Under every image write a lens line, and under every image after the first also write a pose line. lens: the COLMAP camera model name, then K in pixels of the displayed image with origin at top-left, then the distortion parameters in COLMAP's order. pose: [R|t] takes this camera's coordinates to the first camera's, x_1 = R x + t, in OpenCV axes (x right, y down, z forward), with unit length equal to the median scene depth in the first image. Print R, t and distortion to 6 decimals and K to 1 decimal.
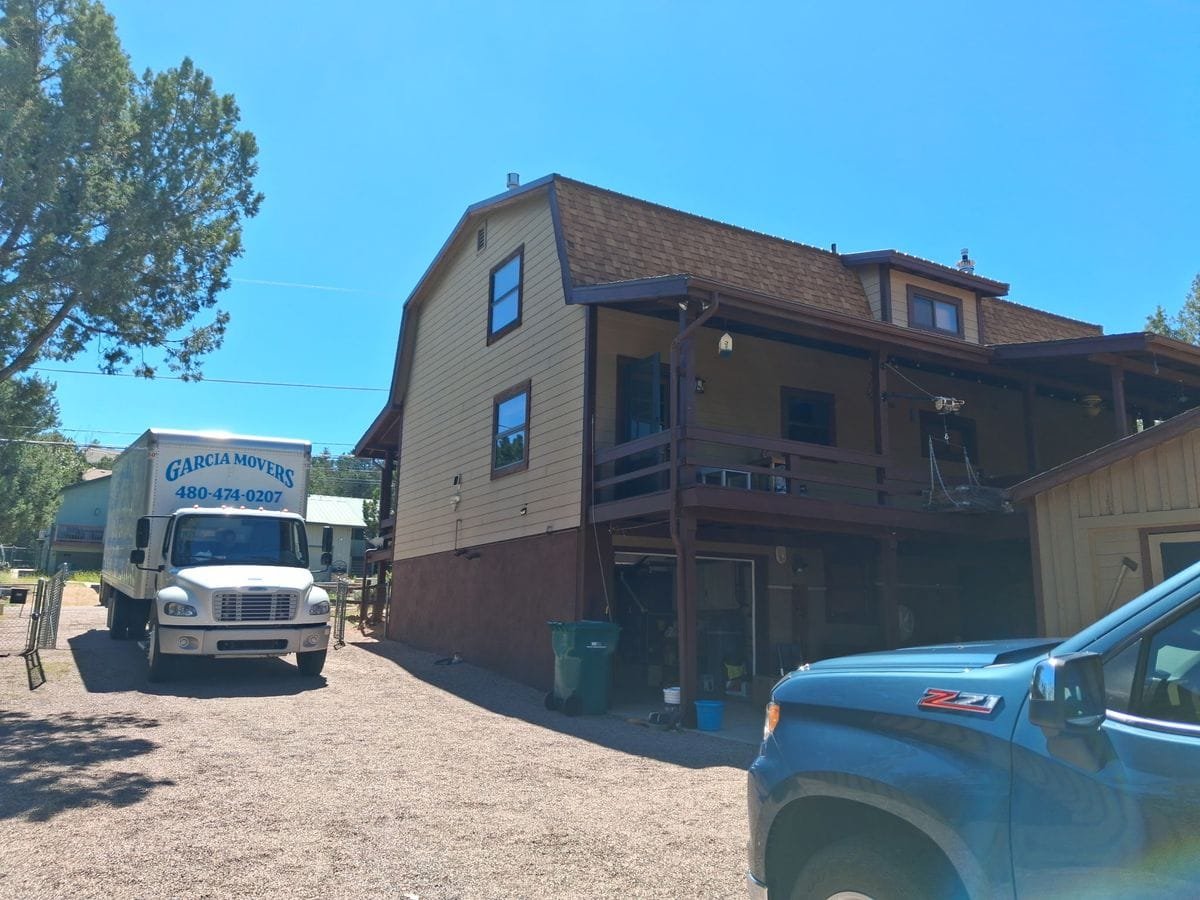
lens RADIAL K [[961.3, 0, 600.0], [0, 961.3, 450.0], [0, 0, 1]] dist [0.020951, 0.004943]
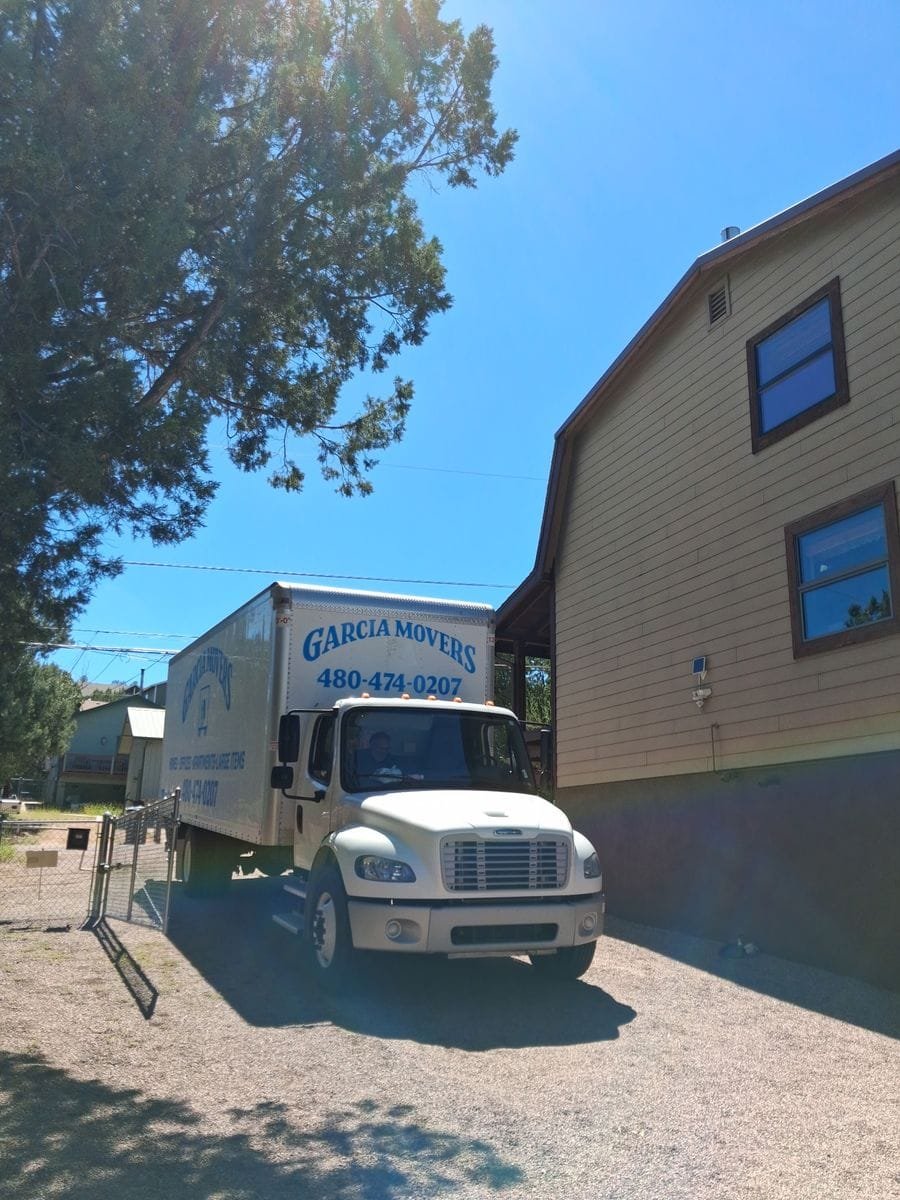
lens RADIAL K [[983.0, 0, 449.2], [0, 983.0, 644.4], [0, 0, 1]] dist [0.198159, -0.482711]
pose [[0.991260, -0.018056, -0.130677, -0.258504], [0.013403, 0.999247, -0.036401, 0.045436], [0.131236, 0.034331, 0.990756, 0.345863]]
